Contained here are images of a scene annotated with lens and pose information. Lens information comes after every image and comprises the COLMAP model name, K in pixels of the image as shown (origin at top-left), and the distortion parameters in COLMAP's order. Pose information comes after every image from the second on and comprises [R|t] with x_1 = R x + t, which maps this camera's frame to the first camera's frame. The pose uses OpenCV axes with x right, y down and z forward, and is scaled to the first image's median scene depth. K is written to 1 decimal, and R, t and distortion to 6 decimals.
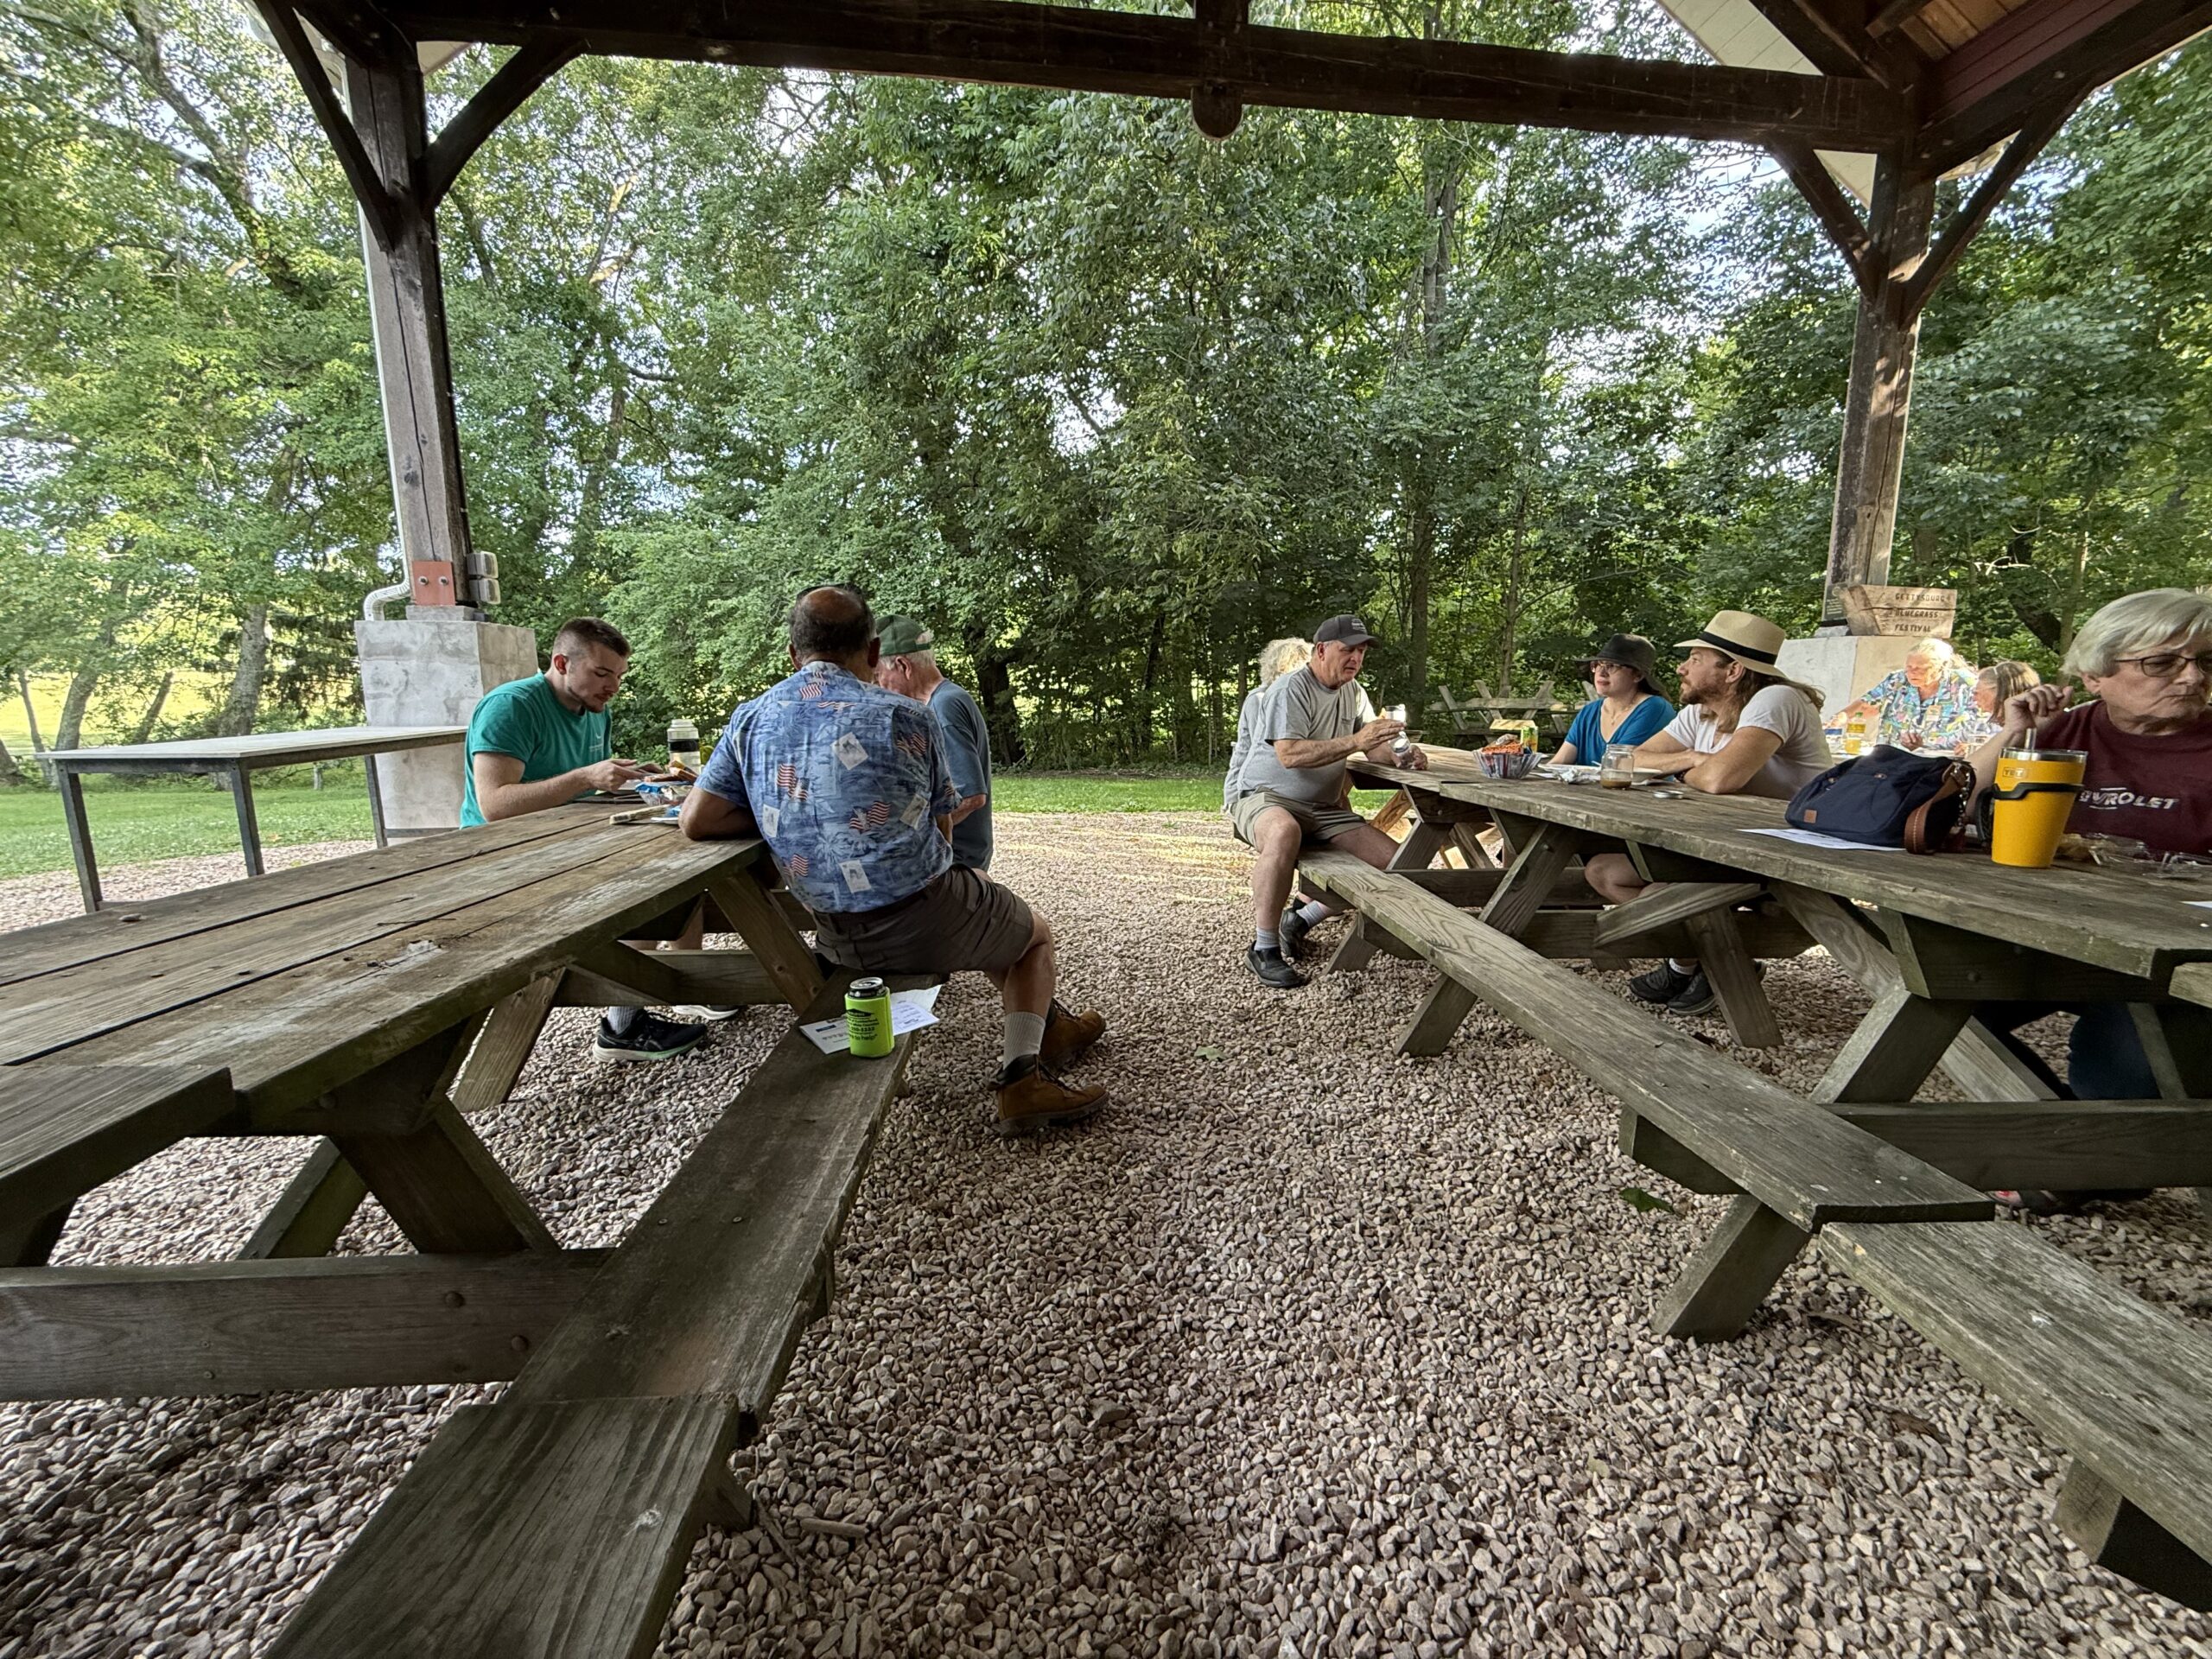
lens RADIAL K [[889.0, 0, 1095.9], [0, 889.0, 825.0], [0, 0, 1]] dist [-0.001906, 0.000325]
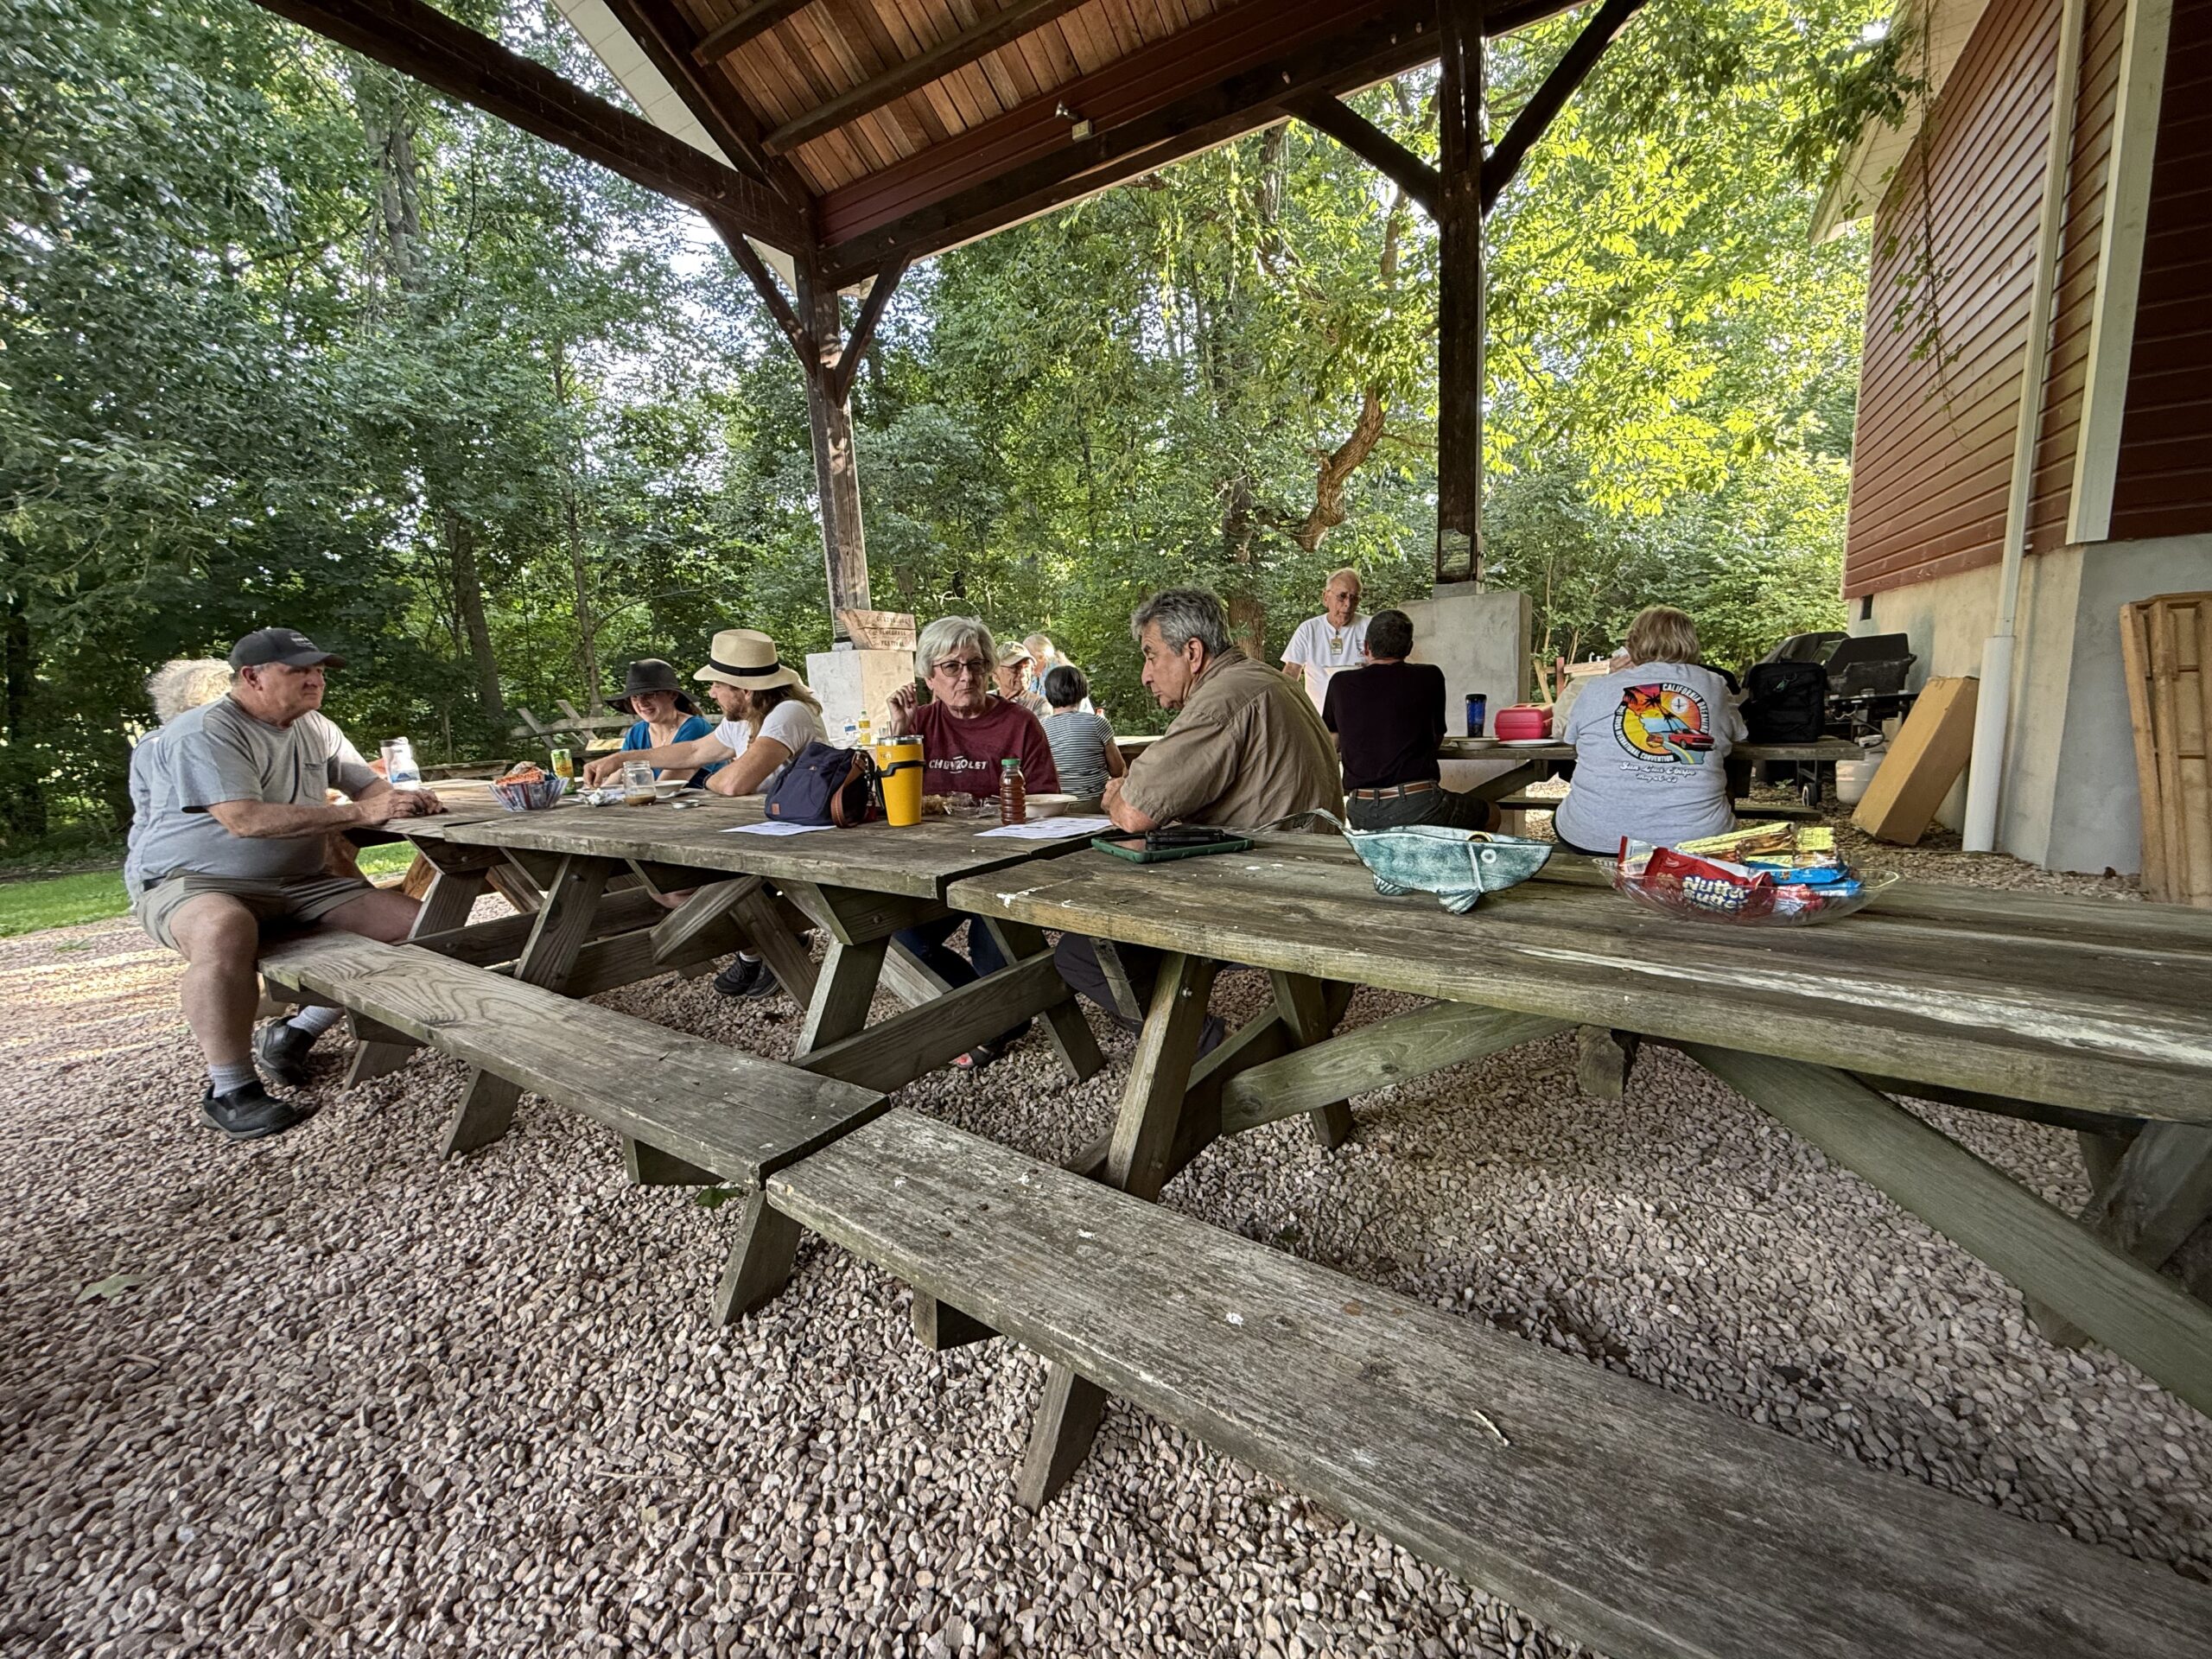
lens RADIAL K [[889.0, 0, 1113.8], [0, 889.0, 825.2], [0, 0, 1]] dist [-0.001906, 0.000325]
pose [[0.586565, -0.164589, 0.793002, 0.114937], [0.177135, 0.981499, 0.072688, 0.003719], [-0.790294, 0.097832, 0.604867, -0.028139]]
